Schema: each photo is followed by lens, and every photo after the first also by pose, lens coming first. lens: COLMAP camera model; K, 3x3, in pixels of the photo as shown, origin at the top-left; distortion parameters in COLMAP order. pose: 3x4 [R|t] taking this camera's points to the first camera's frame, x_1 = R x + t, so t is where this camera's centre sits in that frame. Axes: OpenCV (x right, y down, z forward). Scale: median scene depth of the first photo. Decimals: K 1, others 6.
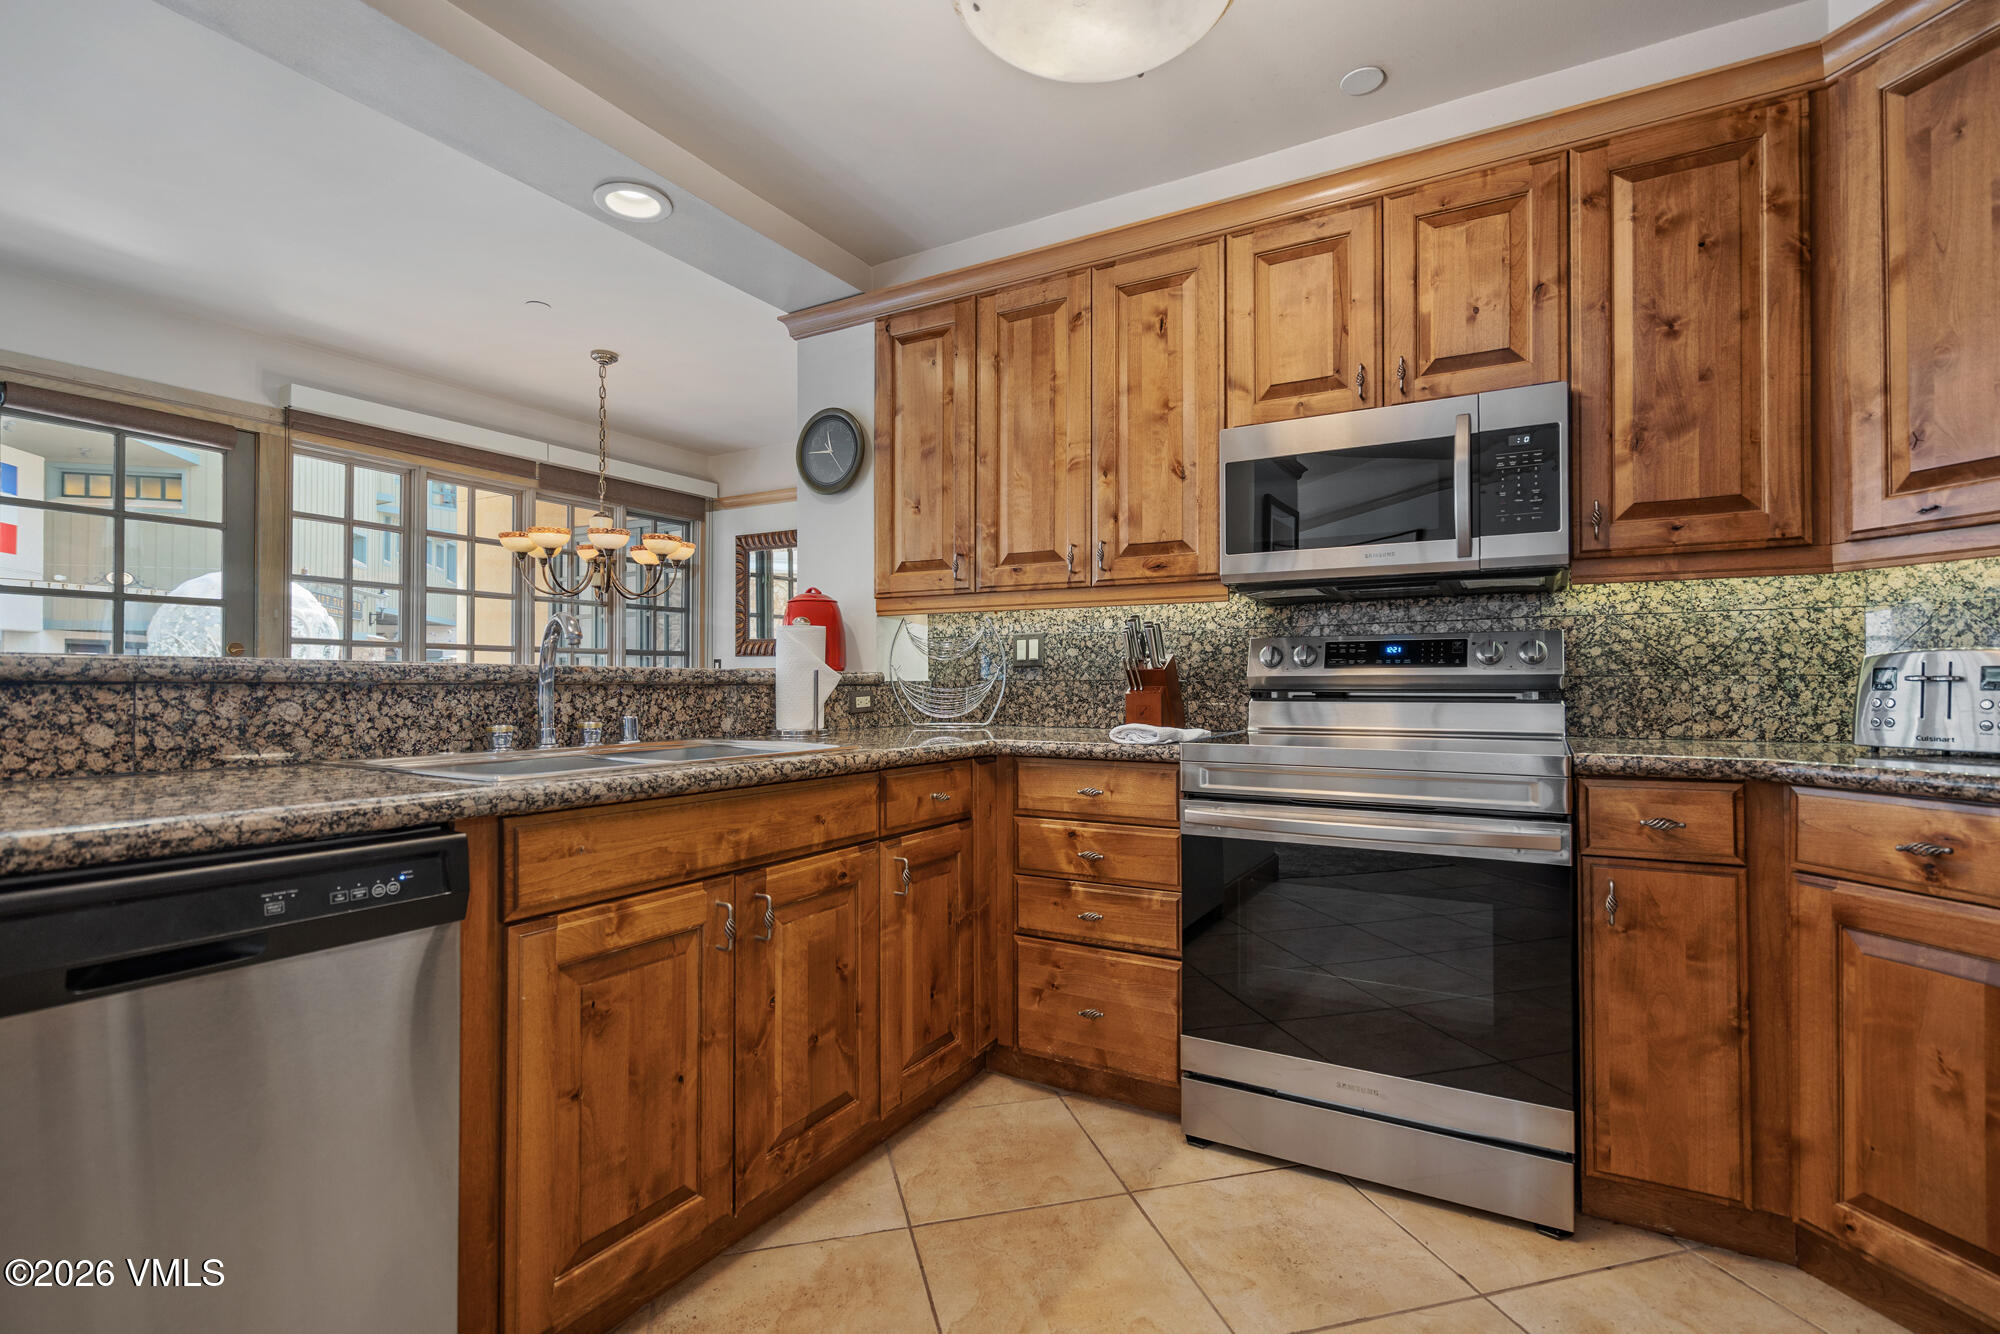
lens RADIAL K [[922.1, 0, 1054.0], [0, 922.1, 676.3], [0, 0, 1]] dist [-0.003487, 0.003344]
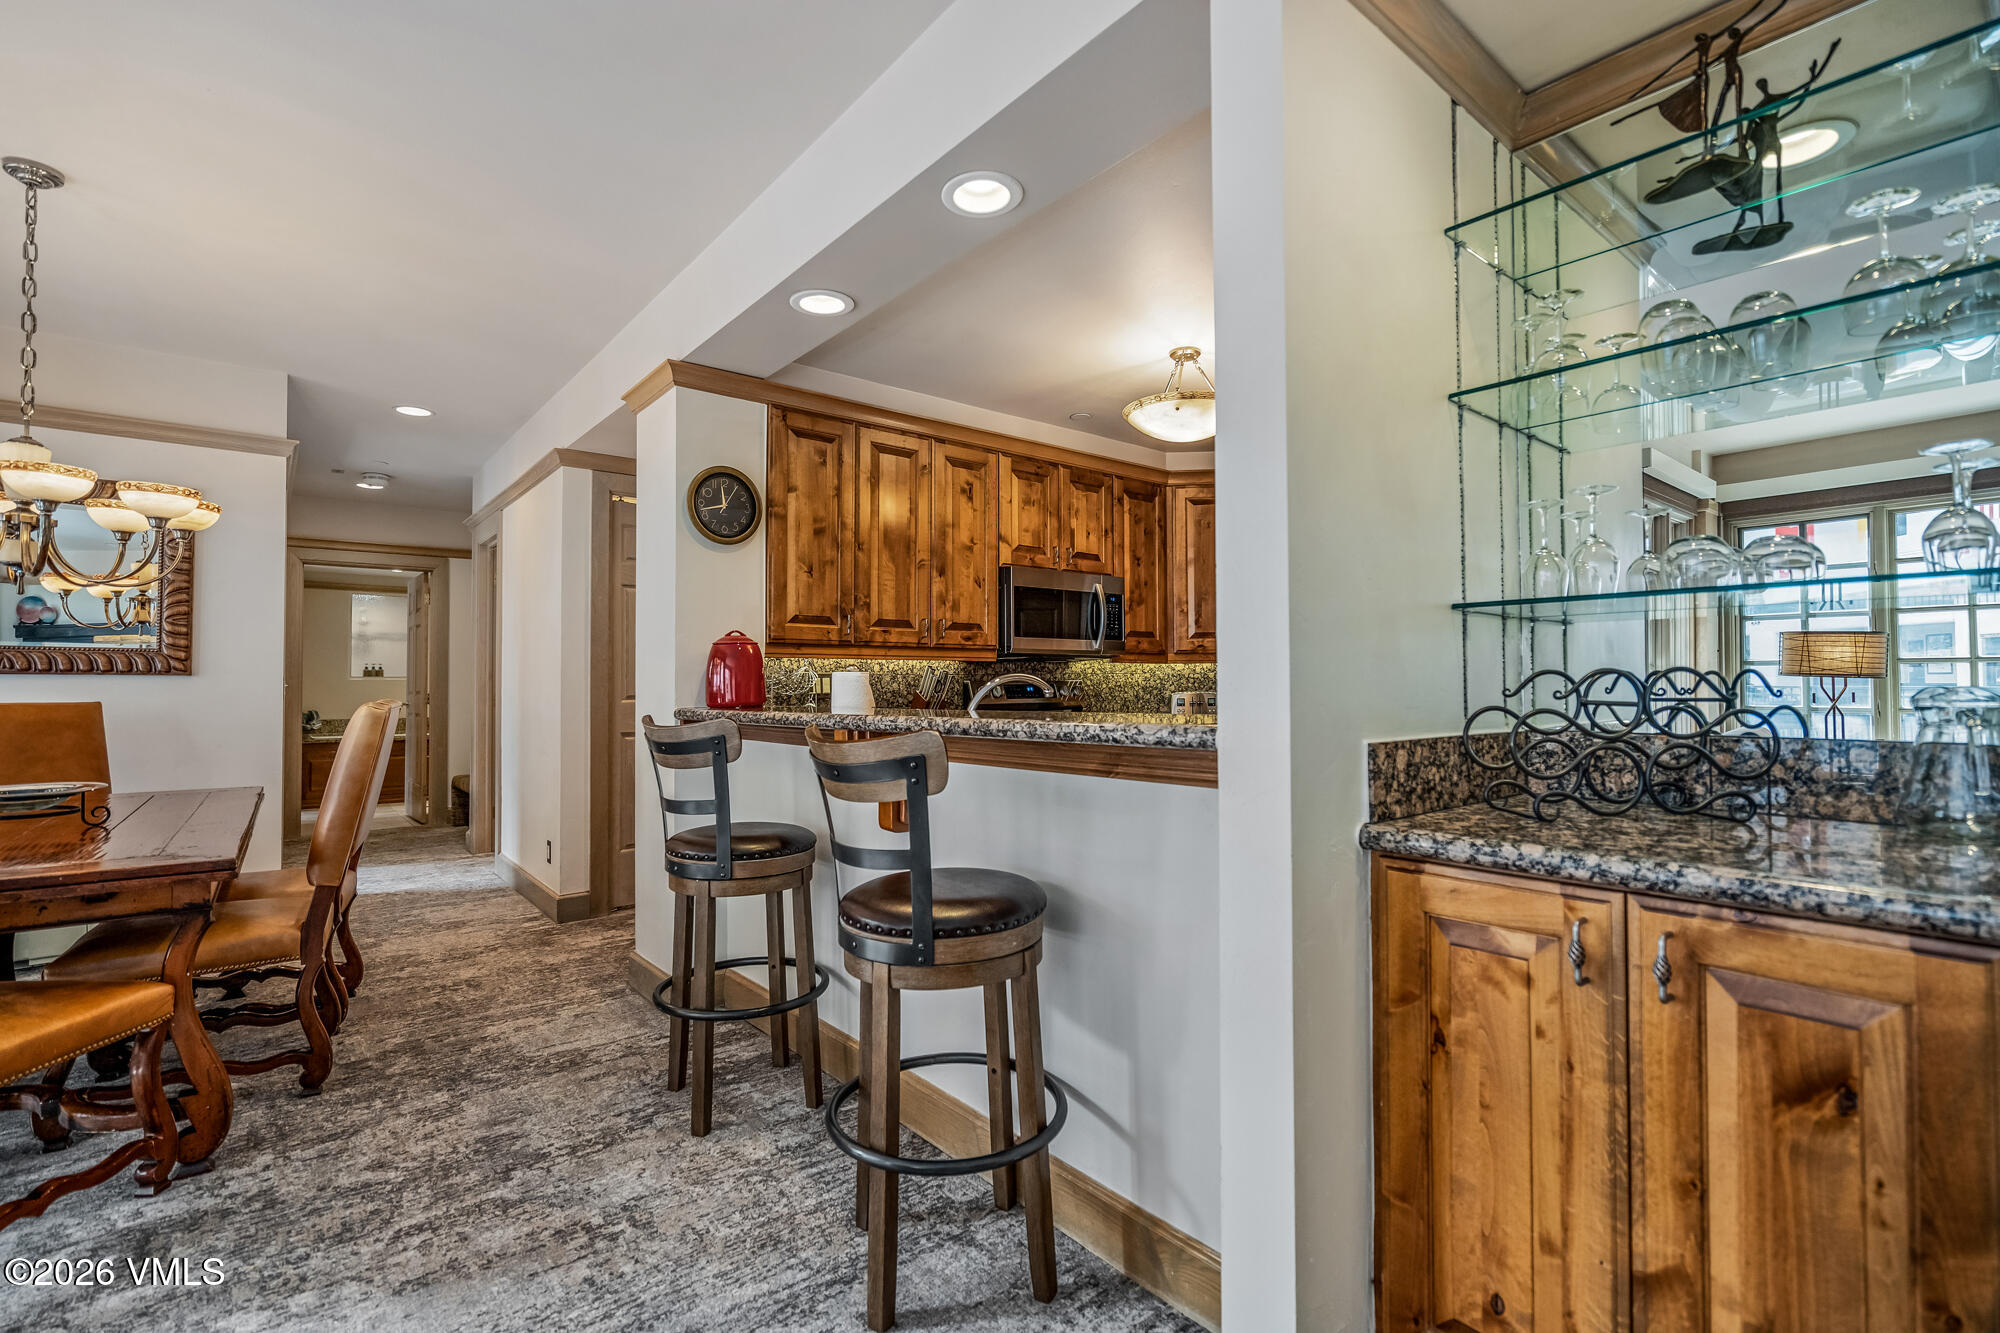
lens RADIAL K [[922.1, 0, 1001.7], [0, 922.1, 668.5], [0, 0, 1]] dist [-0.003487, 0.003344]
pose [[0.347549, 0.014613, 0.937548, -1.323107], [-0.002702, 0.999890, -0.014583, -0.039879], [-0.937658, 0.002535, 0.347550, 0.357852]]
